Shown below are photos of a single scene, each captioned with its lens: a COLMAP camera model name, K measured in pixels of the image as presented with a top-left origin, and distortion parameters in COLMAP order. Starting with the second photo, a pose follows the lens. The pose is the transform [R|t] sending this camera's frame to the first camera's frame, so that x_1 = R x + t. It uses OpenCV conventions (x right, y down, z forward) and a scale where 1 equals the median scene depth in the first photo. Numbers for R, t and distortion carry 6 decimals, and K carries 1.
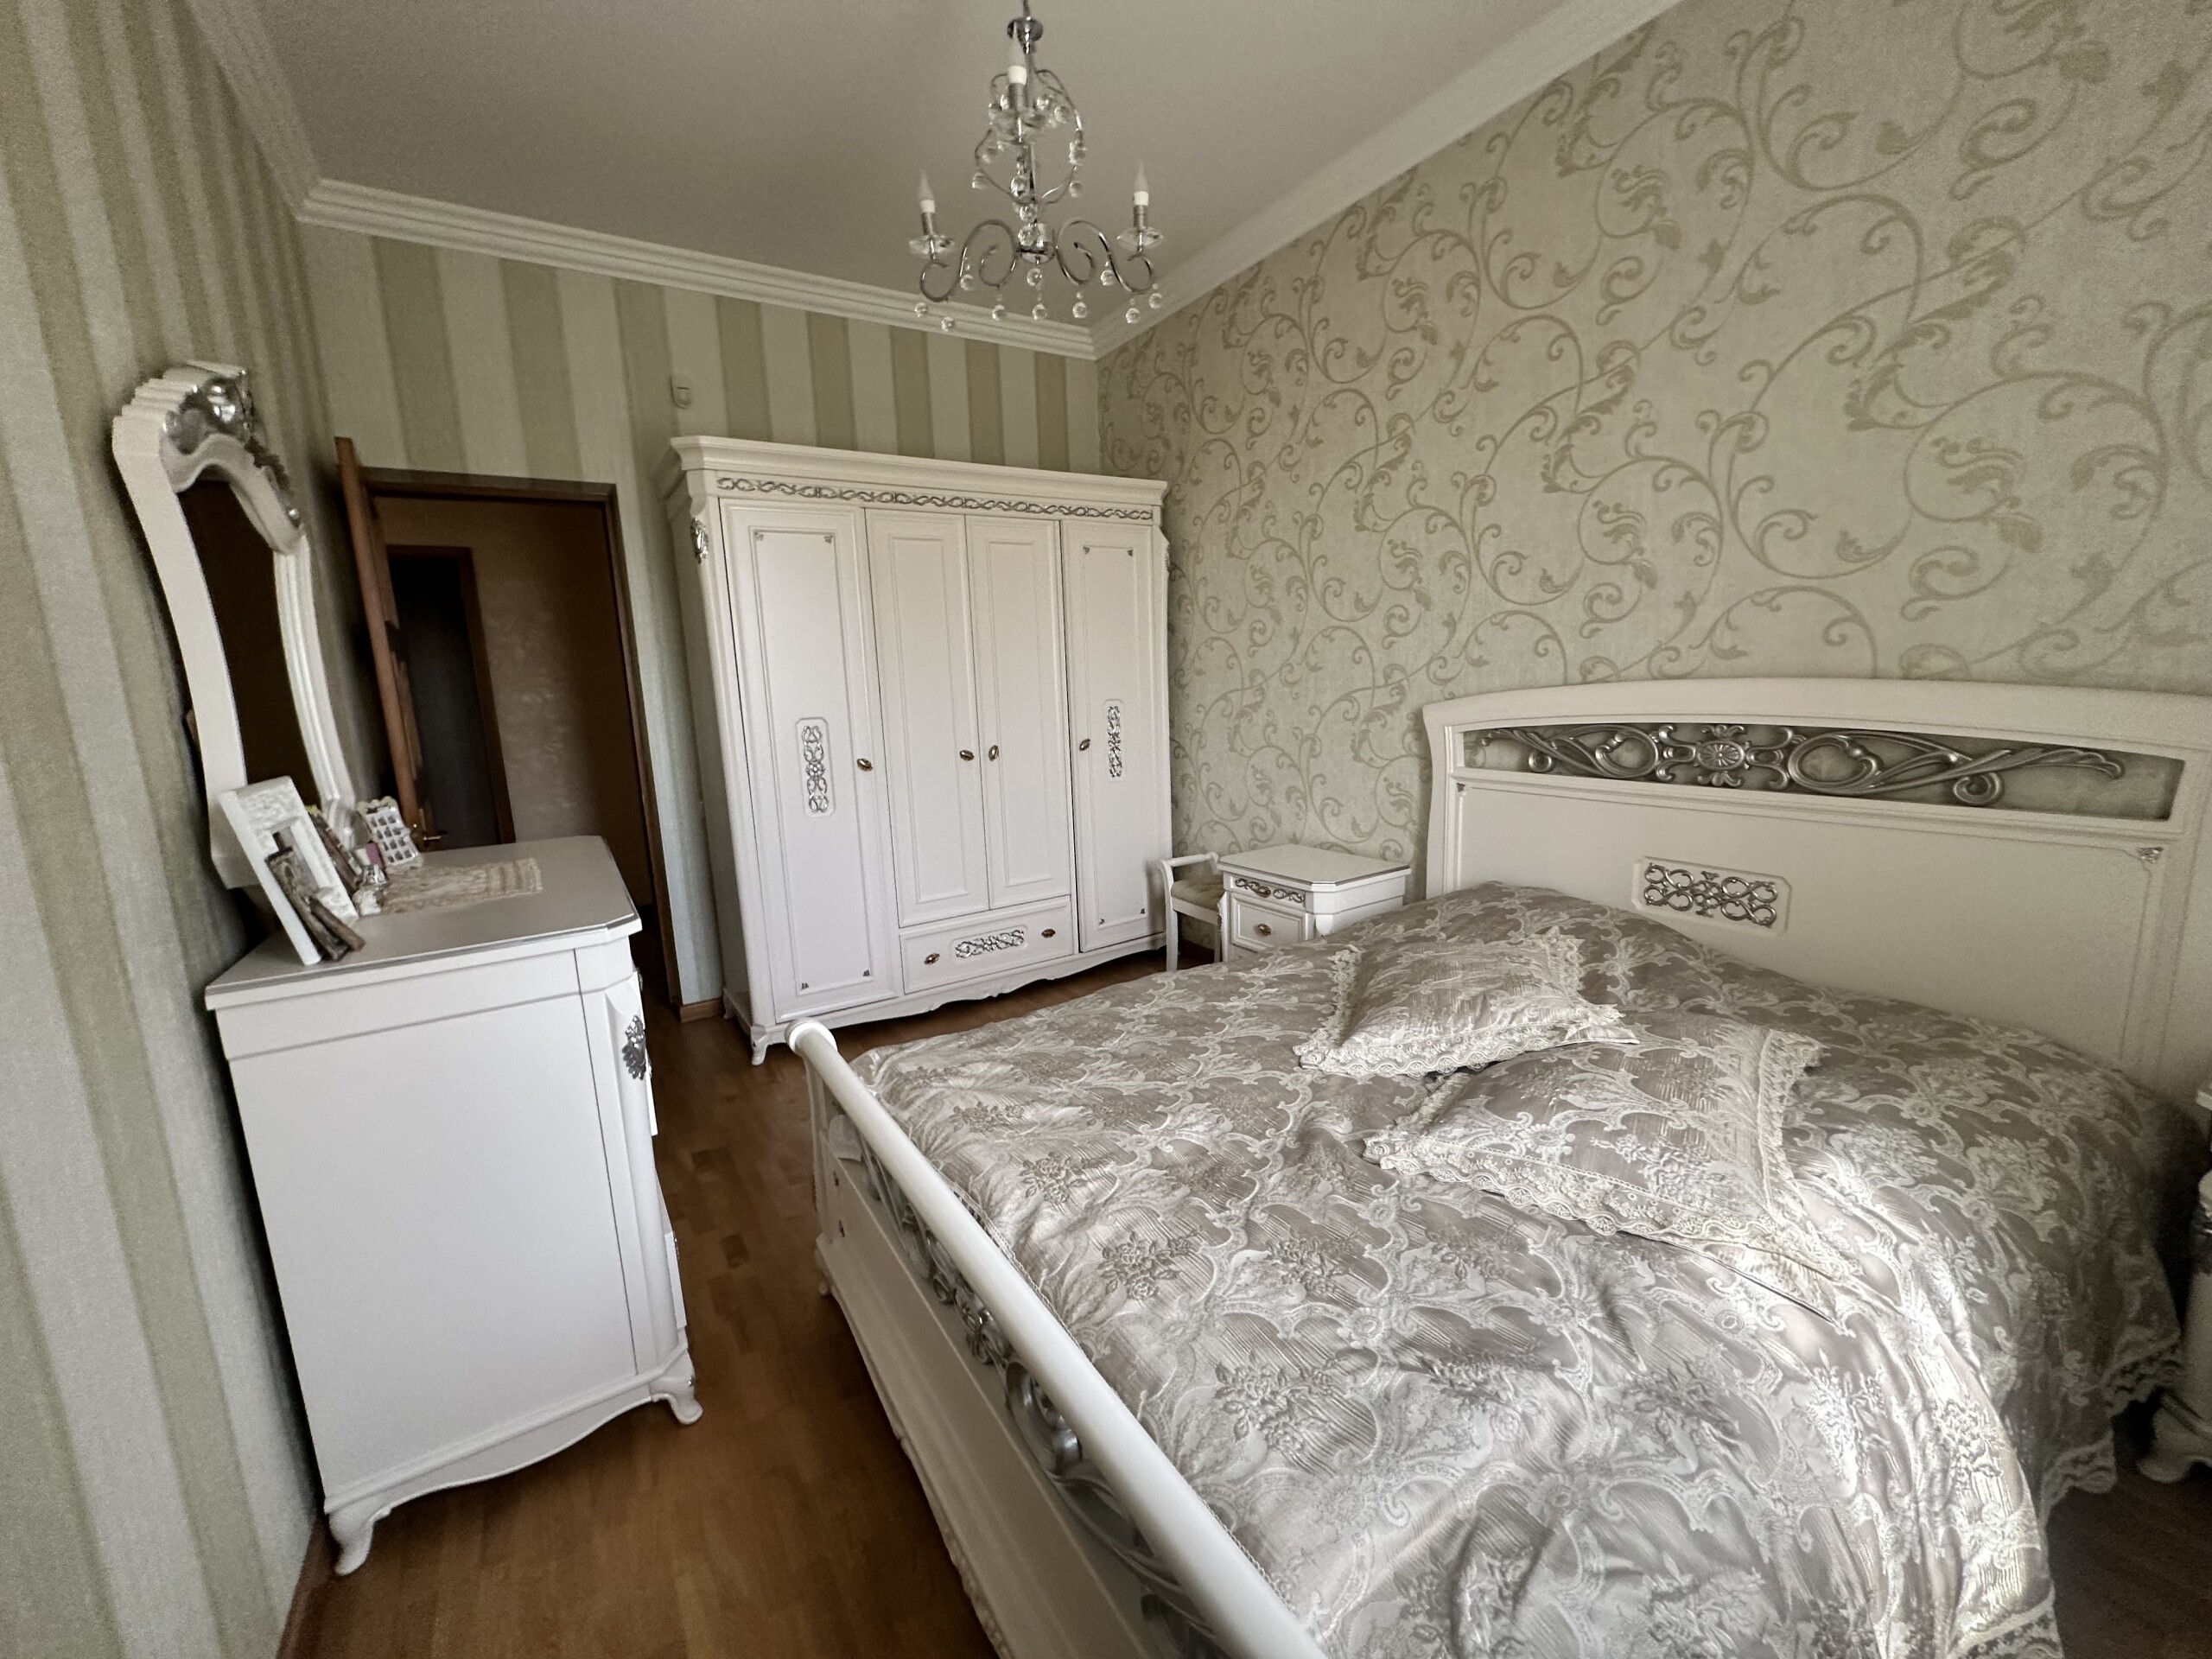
lens RADIAL K [[888.8, 0, 1085.2], [0, 888.8, 828.8], [0, 0, 1]] dist [-0.001363, 0.000007]
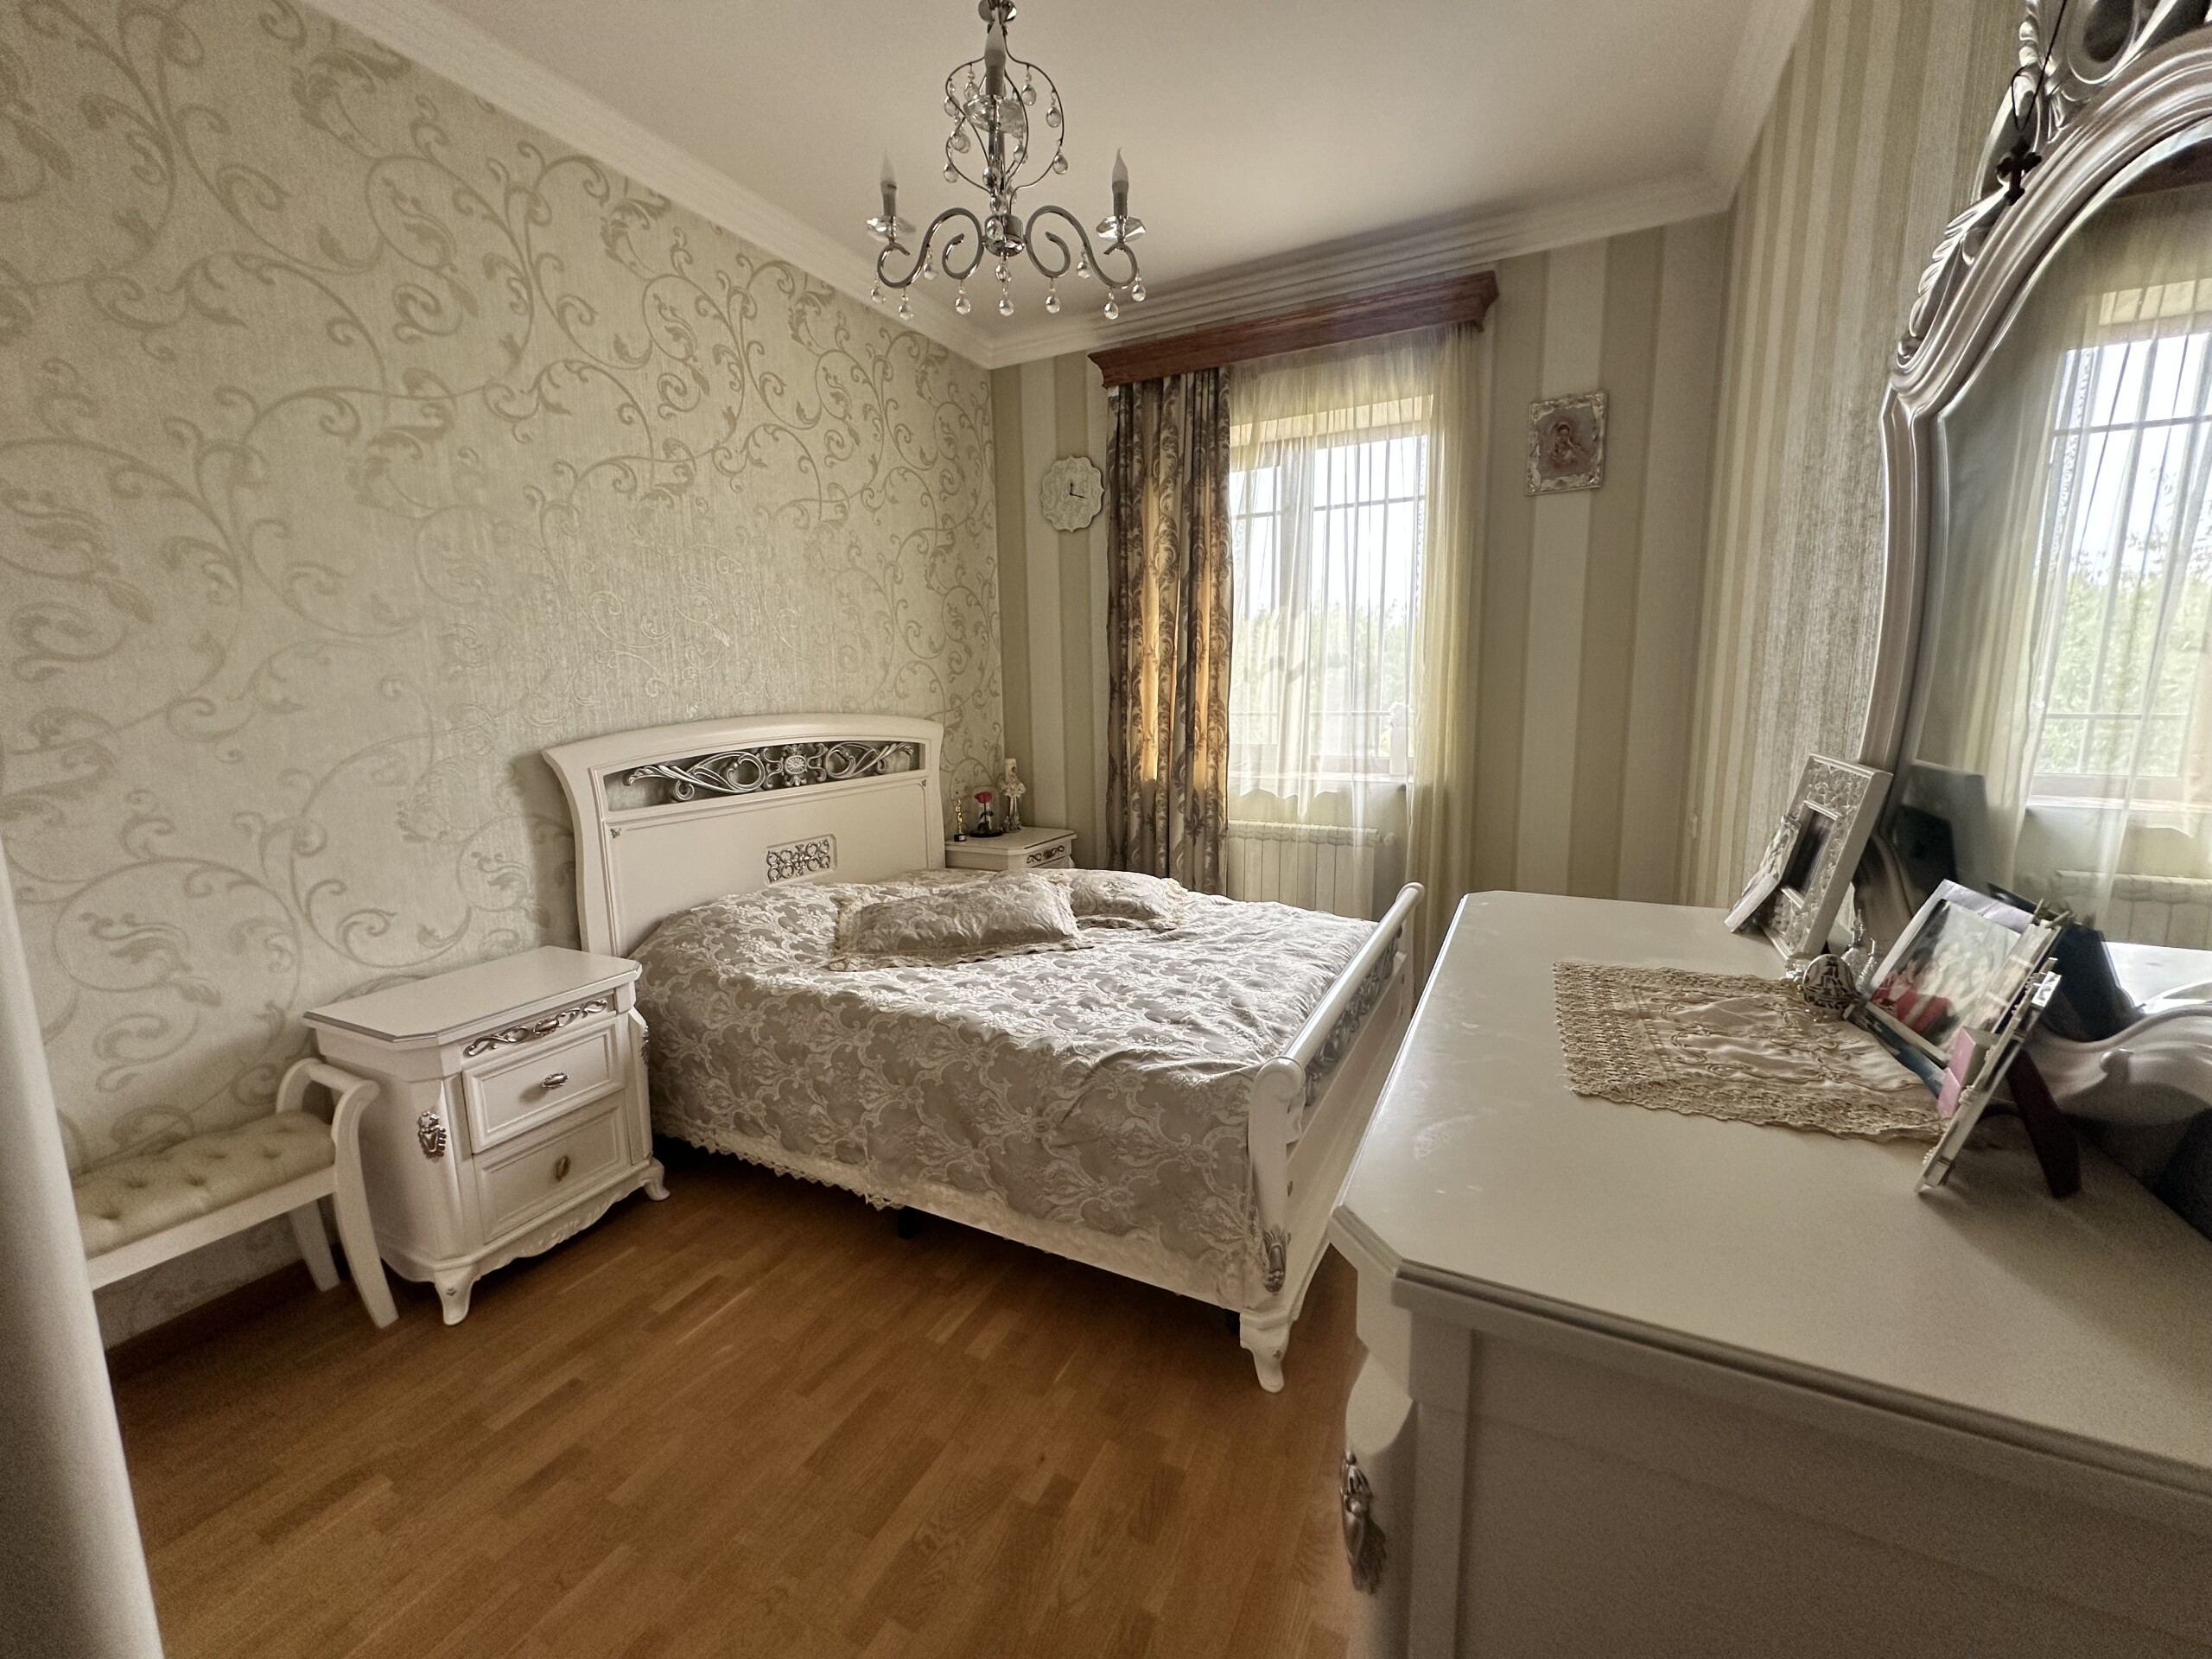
lens RADIAL K [[888.8, 0, 1085.2], [0, 888.8, 828.8], [0, 0, 1]] dist [-0.001363, 0.000007]
pose [[-0.515067, -0.086133, 0.852812, -0.556246], [0.181226, 0.961503, 0.206564, -0.136036], [-0.837773, 0.260946, -0.479629, 0.908068]]
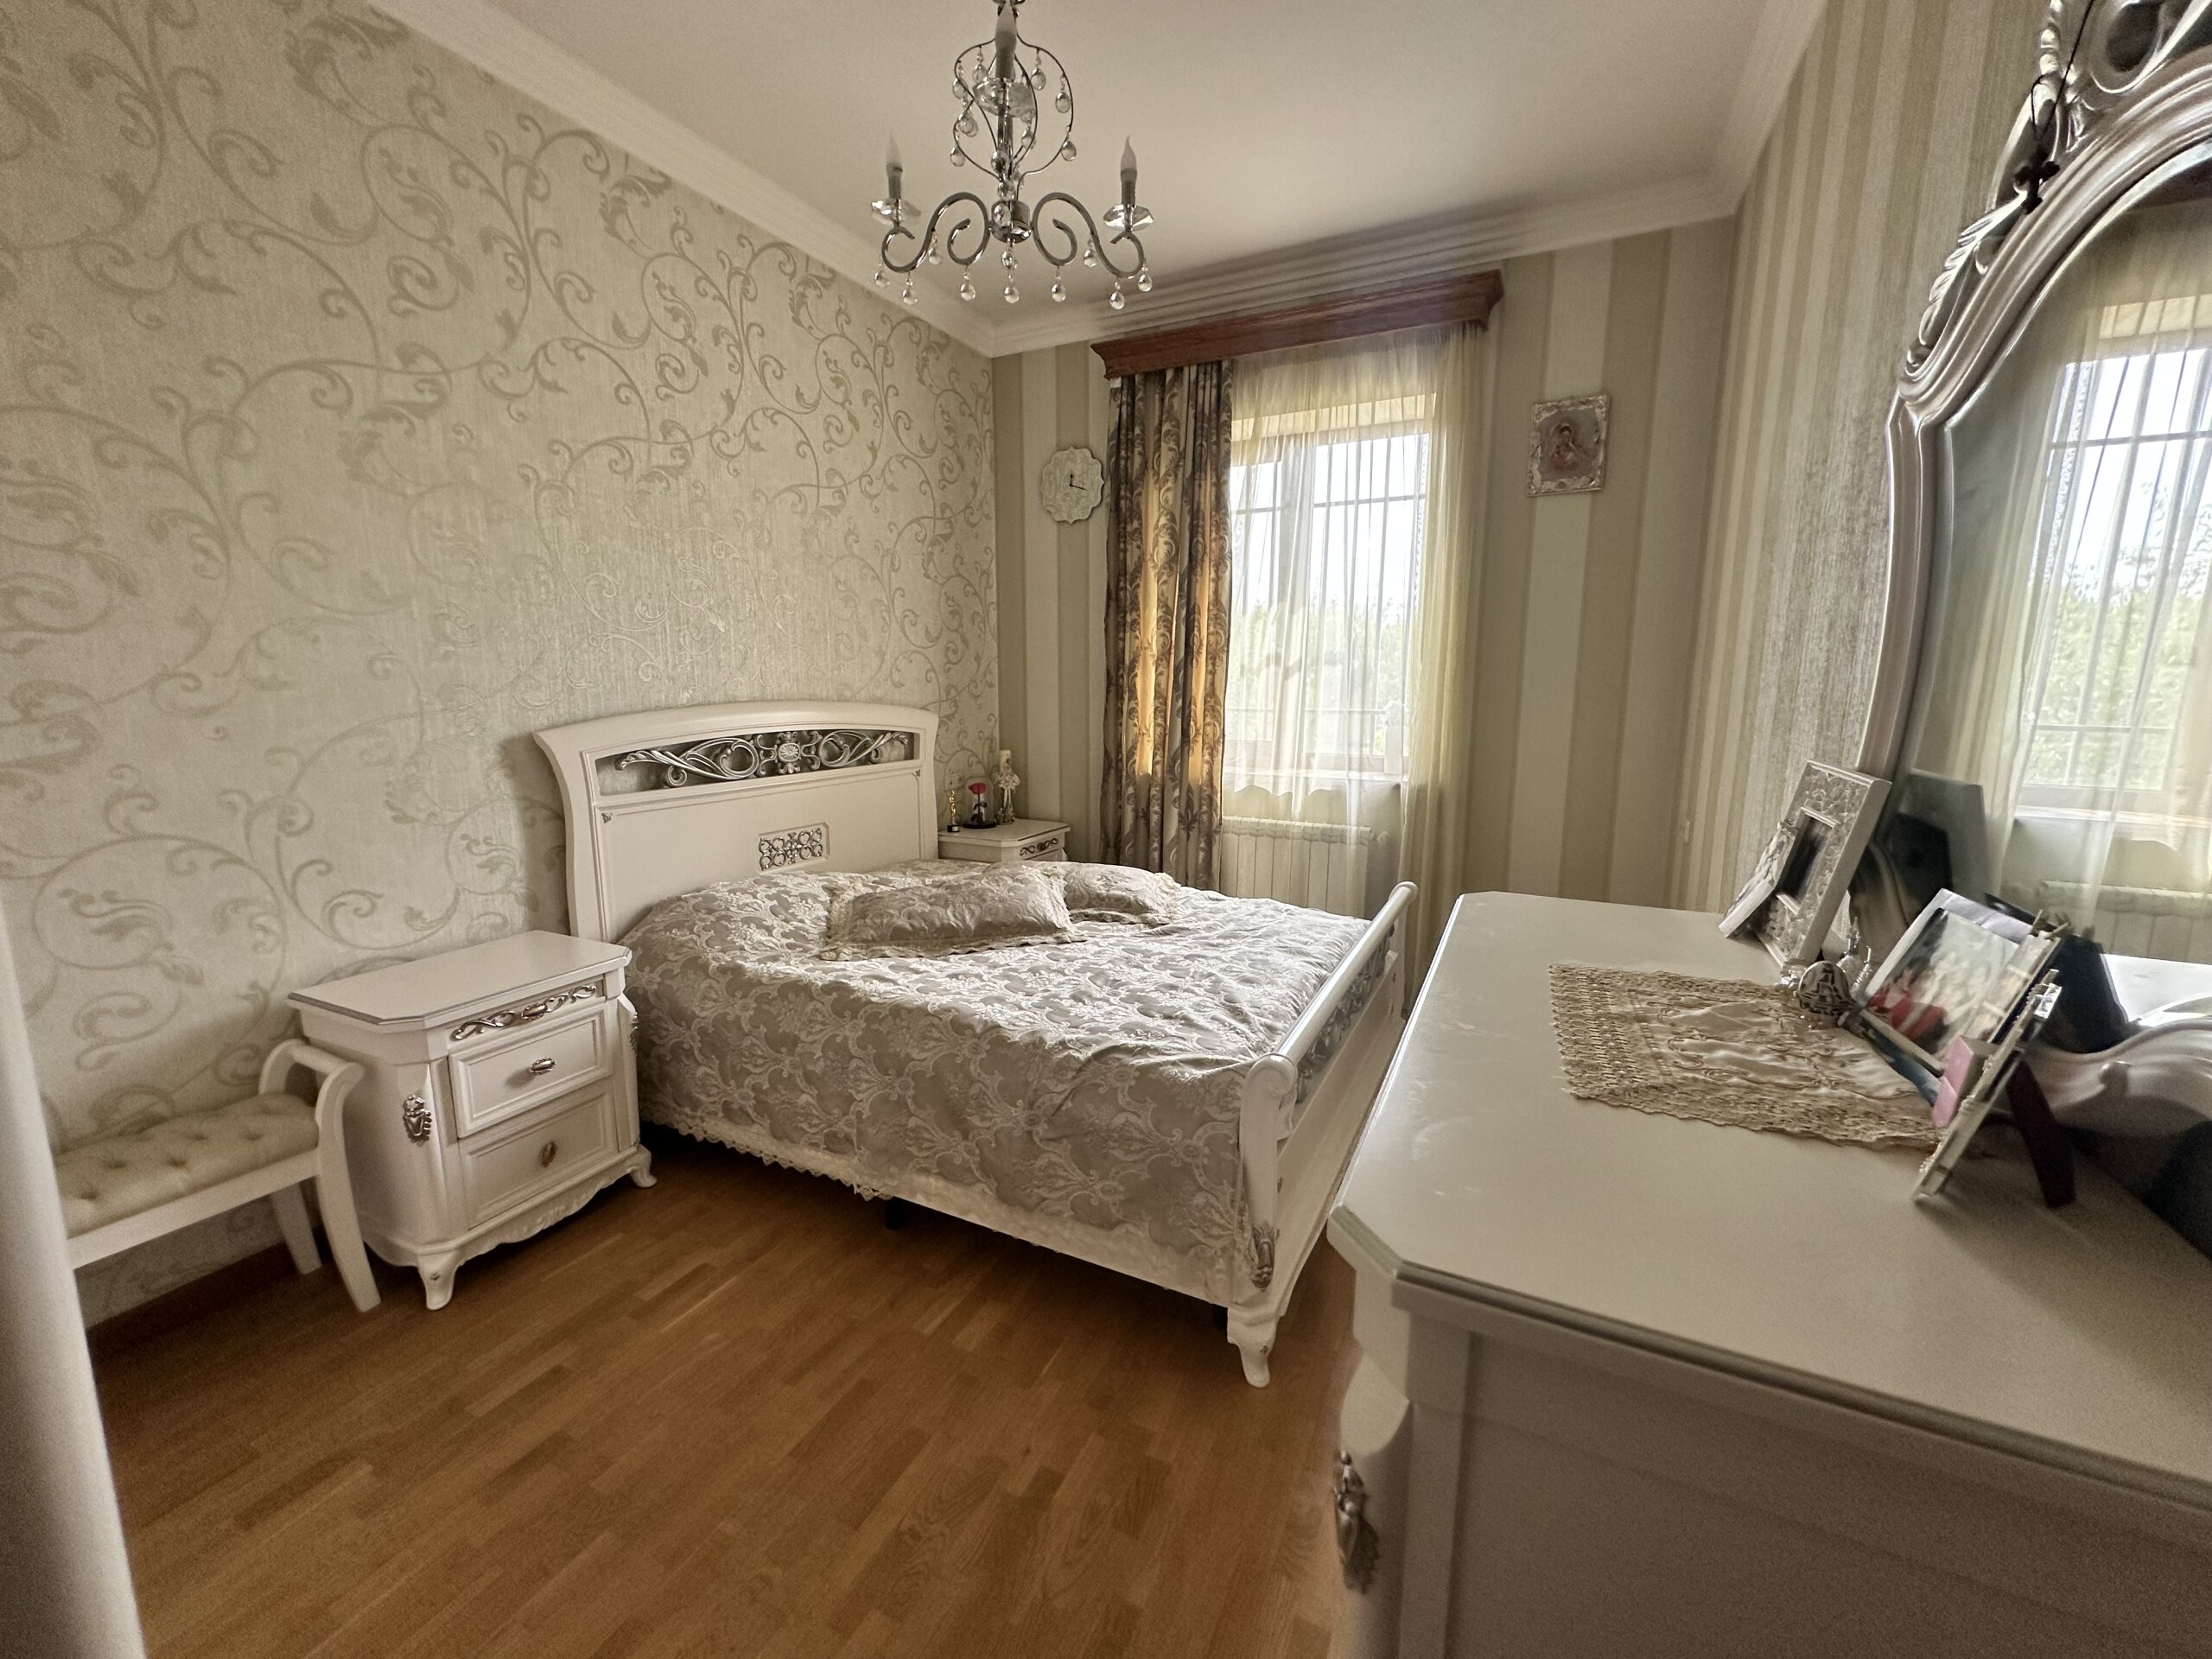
lens RADIAL K [[888.8, 0, 1085.2], [0, 888.8, 828.8], [0, 0, 1]] dist [-0.001363, 0.000007]
pose [[-0.521827, -0.102263, 0.846899, -0.552667], [0.161755, 0.962915, 0.215940, -0.136476], [-0.837575, 0.249673, -0.485934, 0.909806]]
